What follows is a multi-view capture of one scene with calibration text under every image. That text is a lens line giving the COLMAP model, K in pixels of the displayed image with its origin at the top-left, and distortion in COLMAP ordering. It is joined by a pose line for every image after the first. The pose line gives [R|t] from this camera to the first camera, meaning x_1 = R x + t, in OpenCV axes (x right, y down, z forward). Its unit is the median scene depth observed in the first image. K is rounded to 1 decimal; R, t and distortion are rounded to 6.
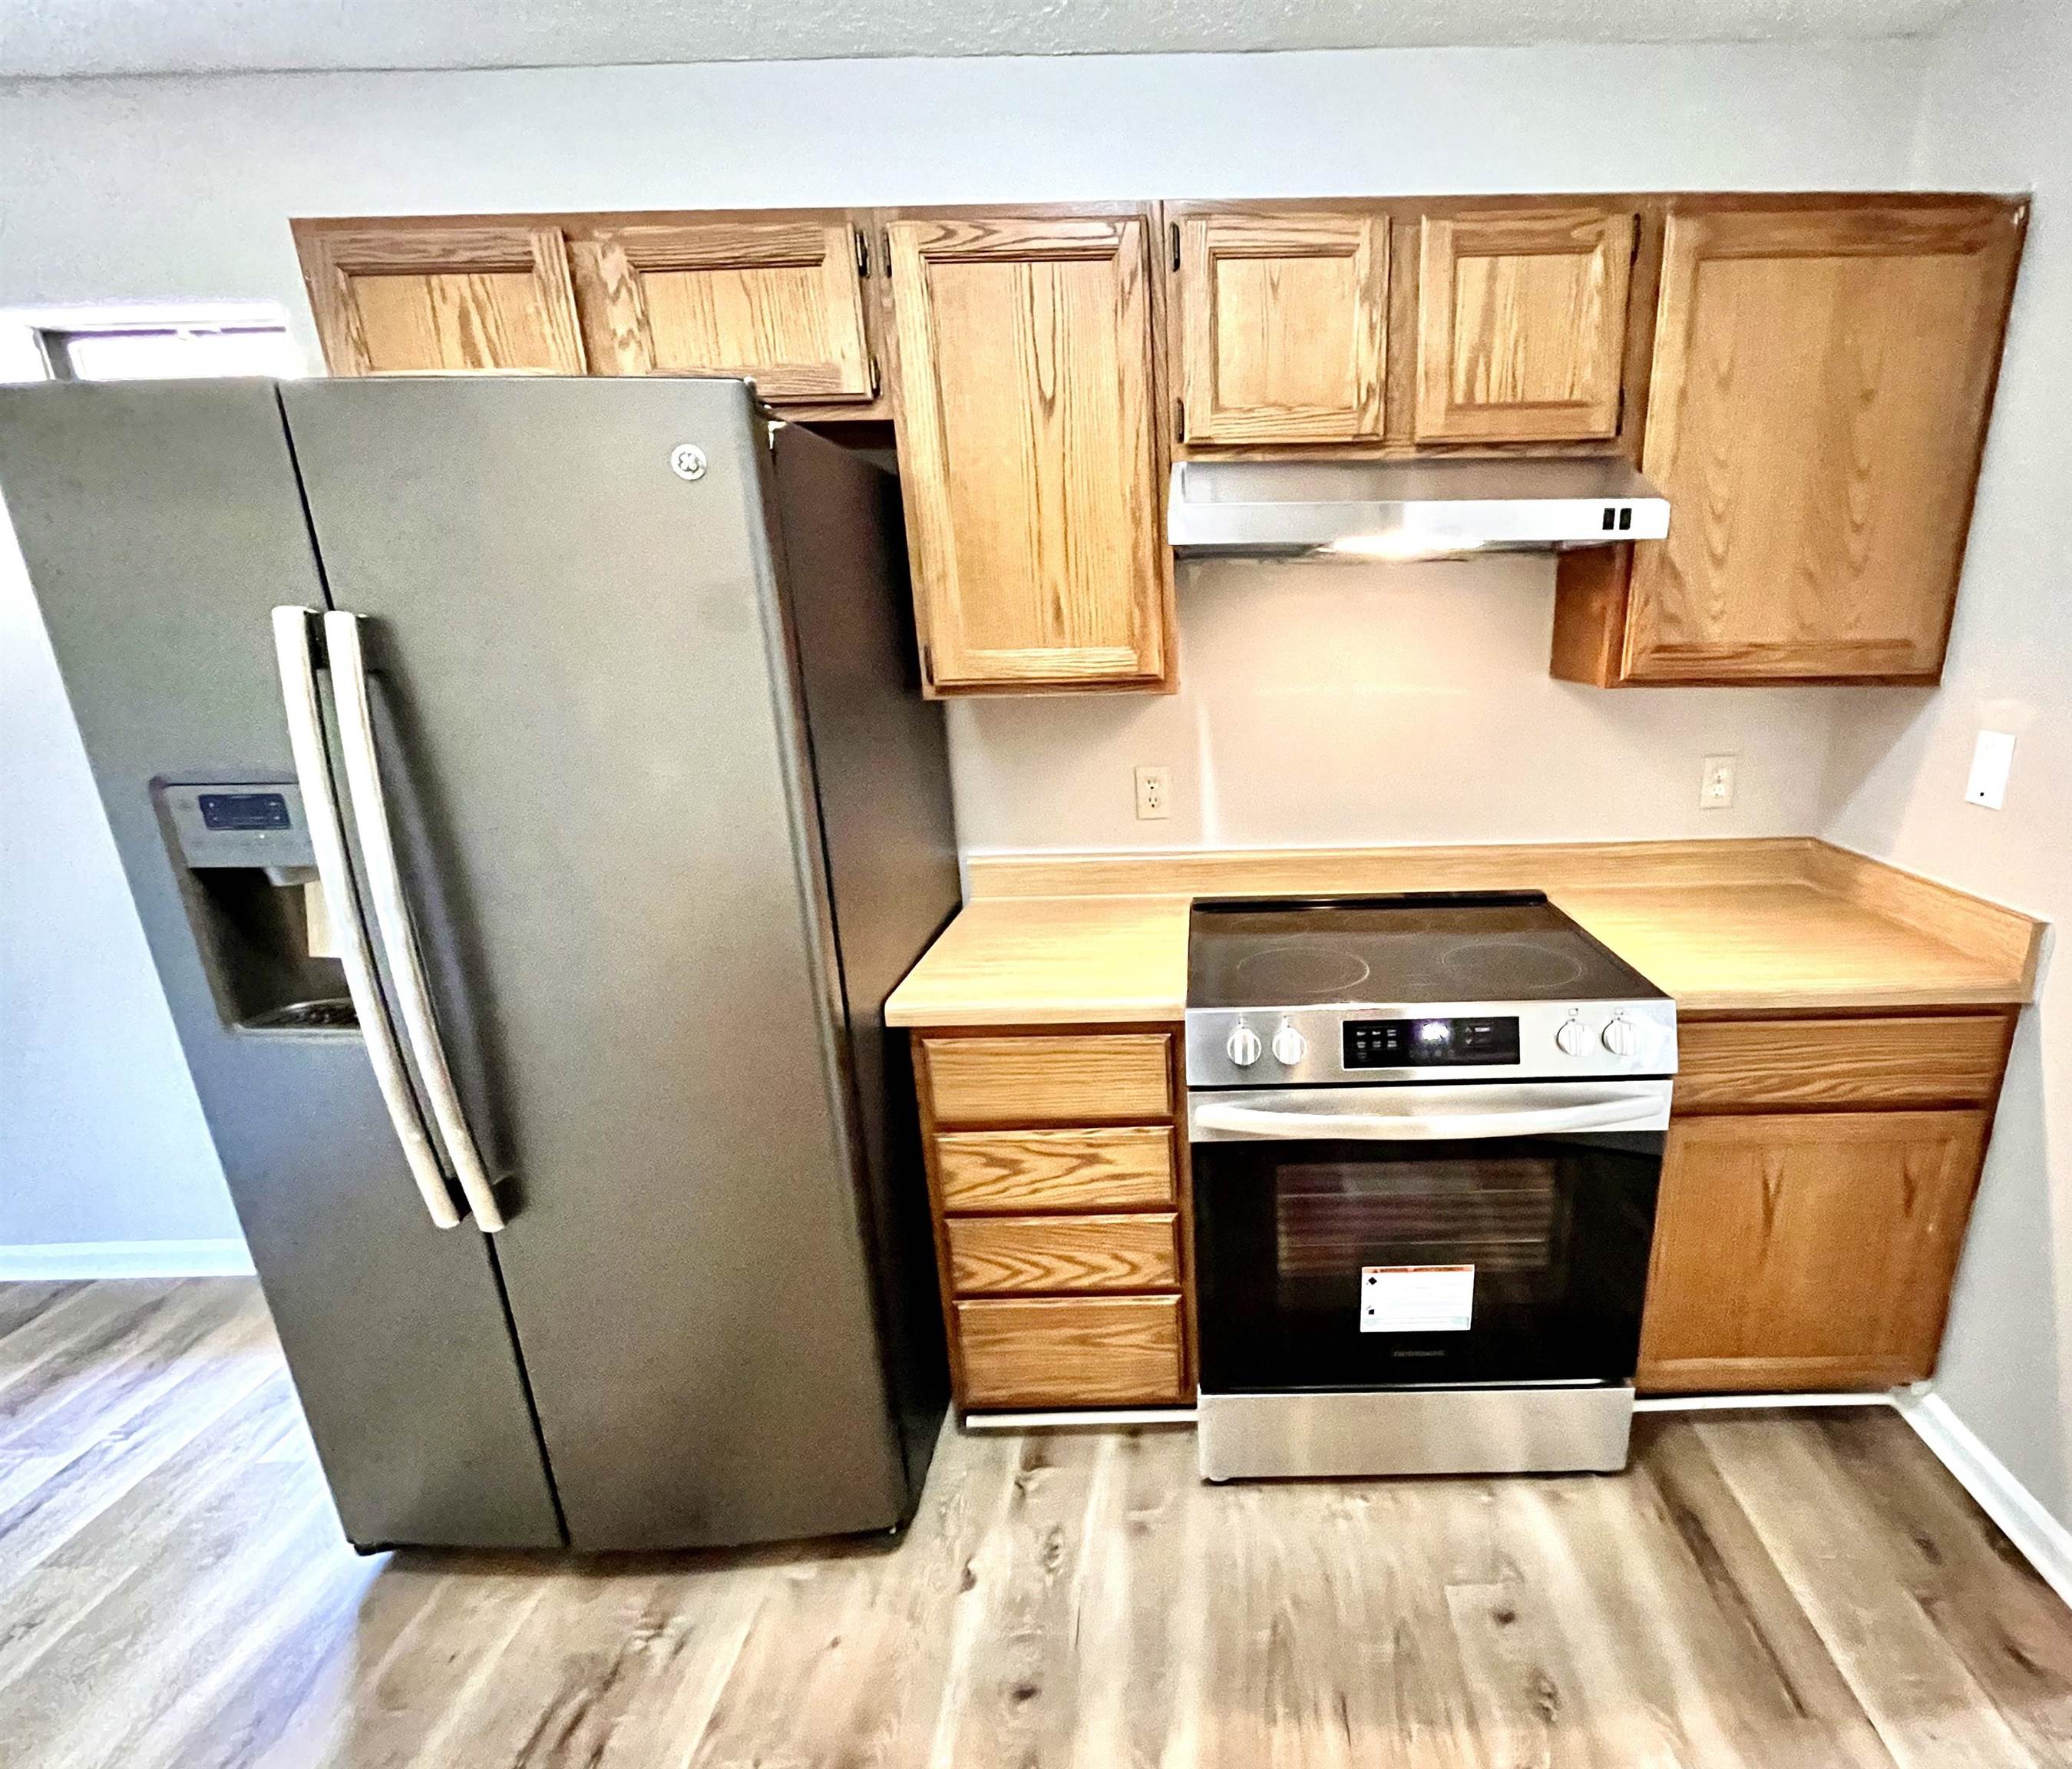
lens RADIAL K [[992.4, 0, 1183.0], [0, 992.4, 922.3], [0, 0, 1]] dist [-0.000443, 0.000034]
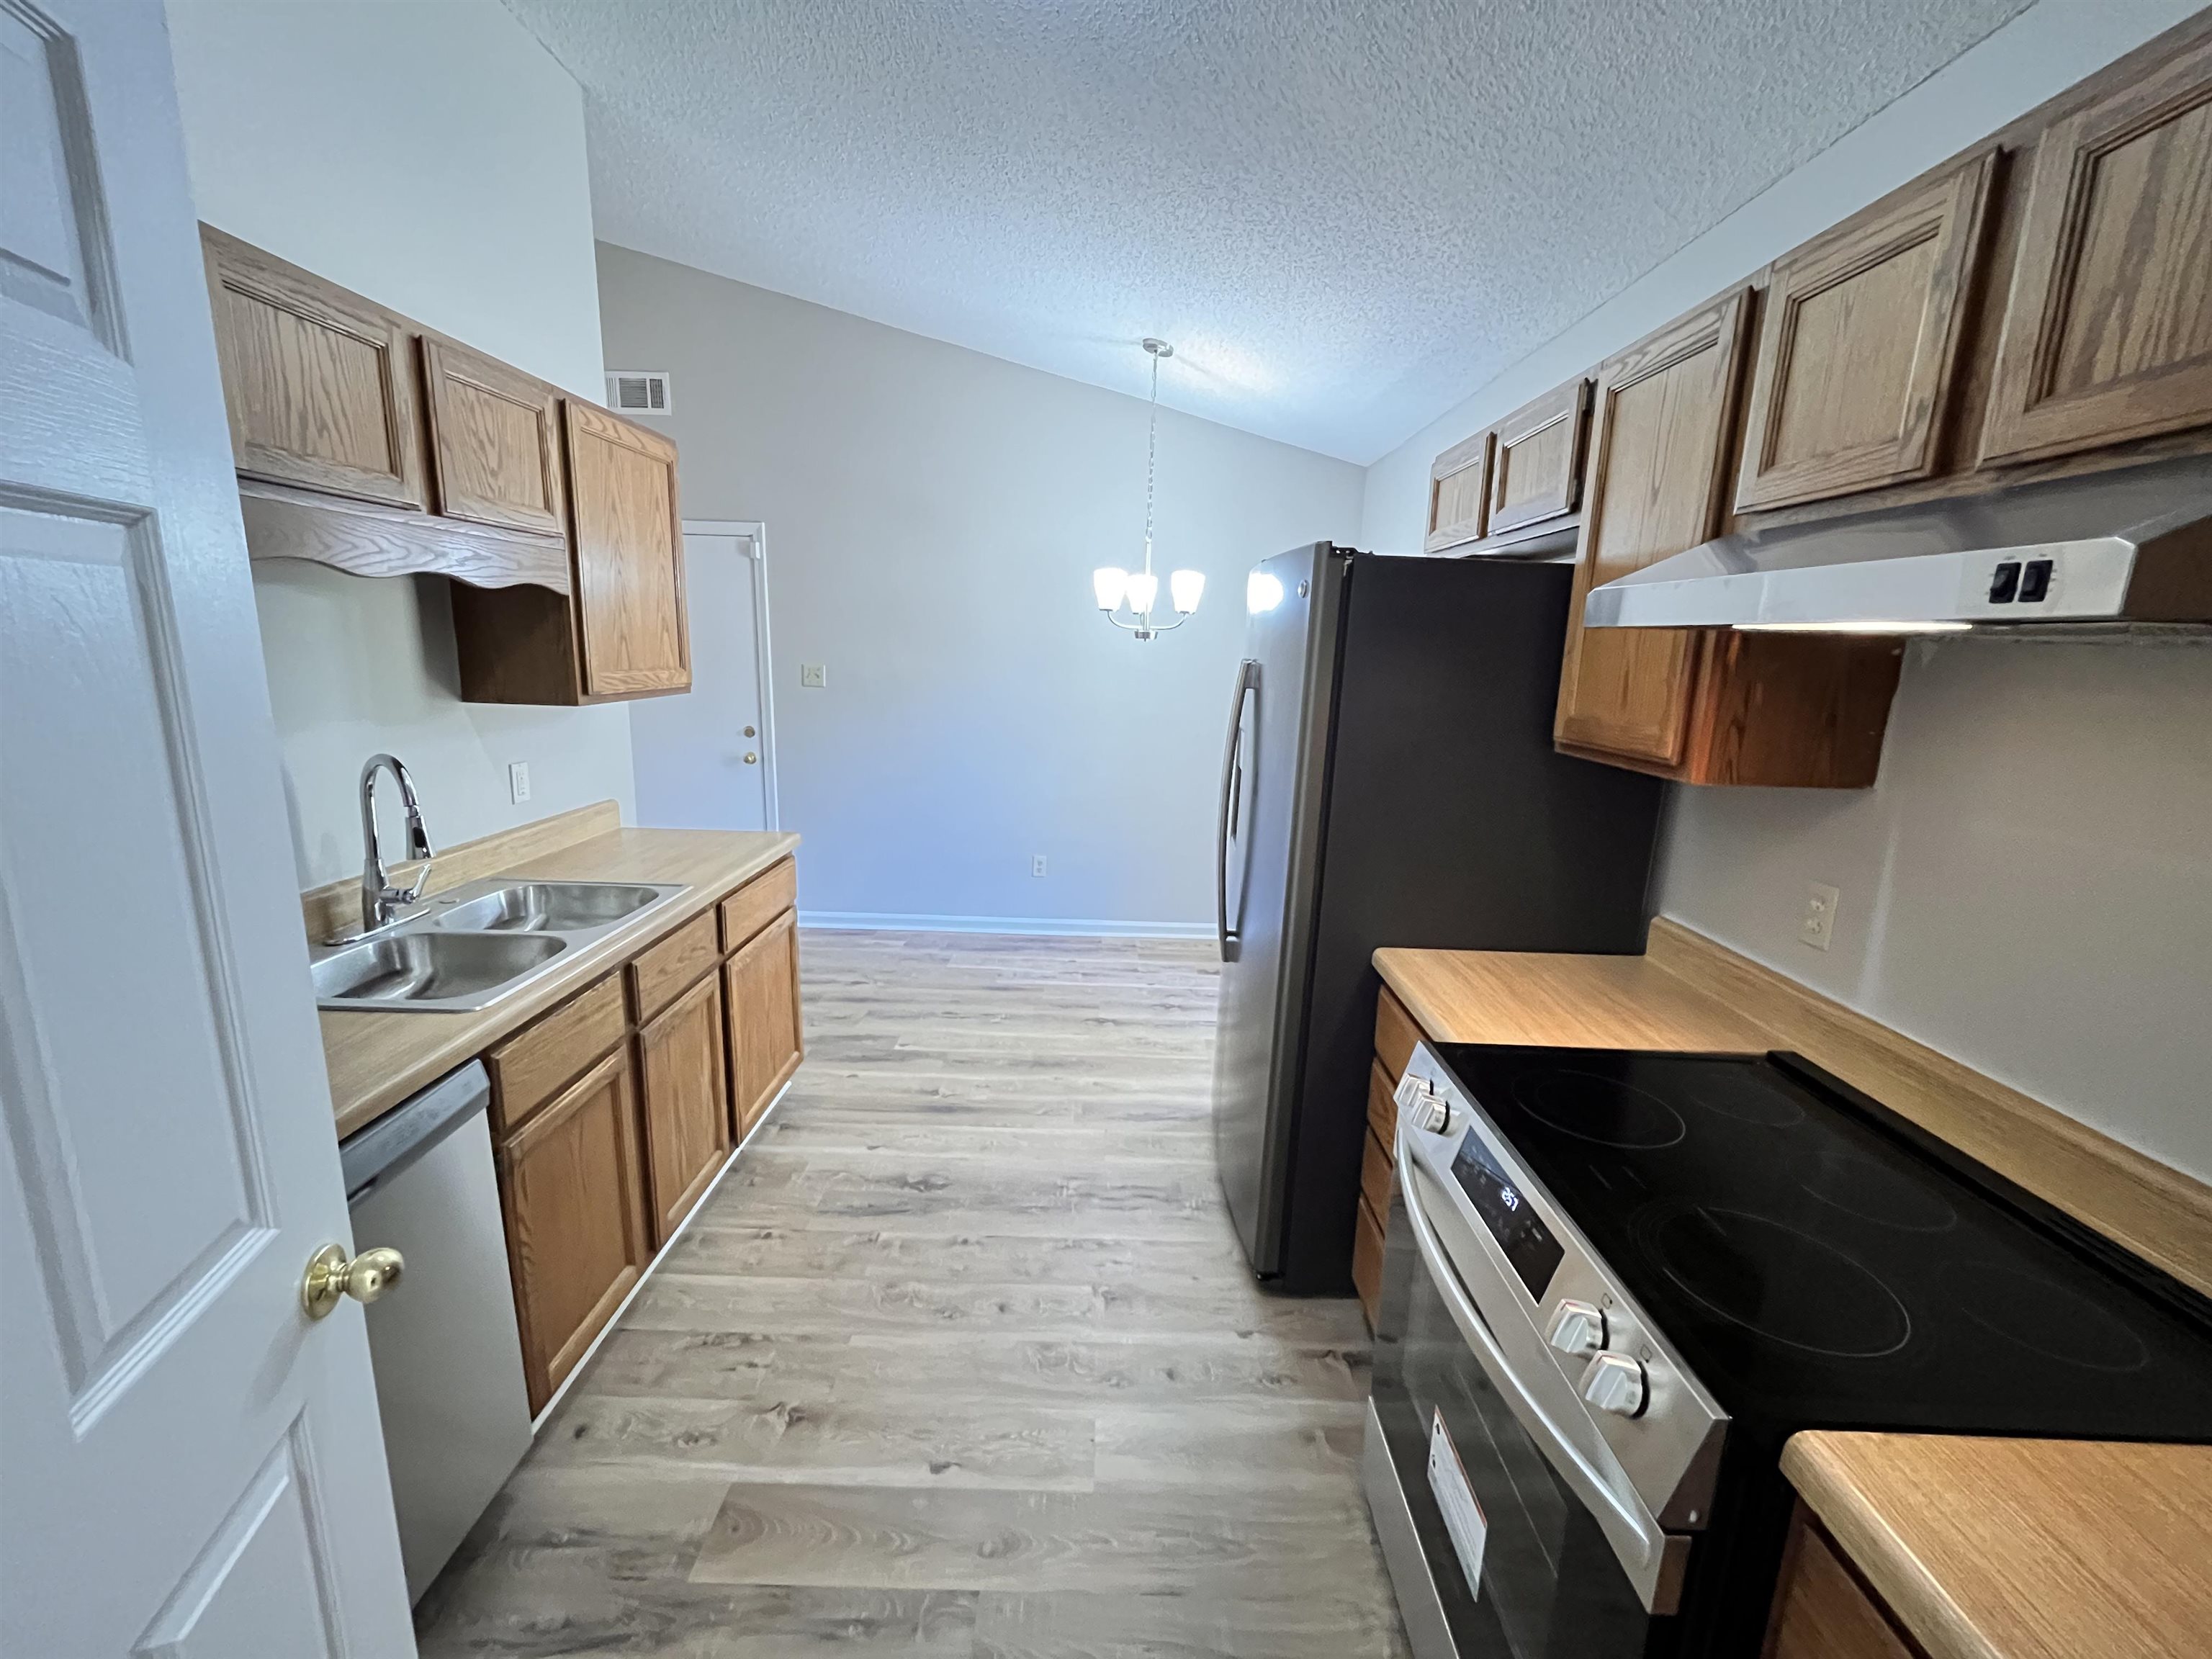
lens RADIAL K [[901.7, 0, 1127.1], [0, 901.7, 832.5], [0, 0, 1]] dist [-0.003419, -0.000015]
pose [[0.006318, 0.220091, -0.975459, 0.897887], [-0.314170, 0.926522, 0.207015, -0.223056], [0.949346, 0.305151, 0.075000, 0.531002]]
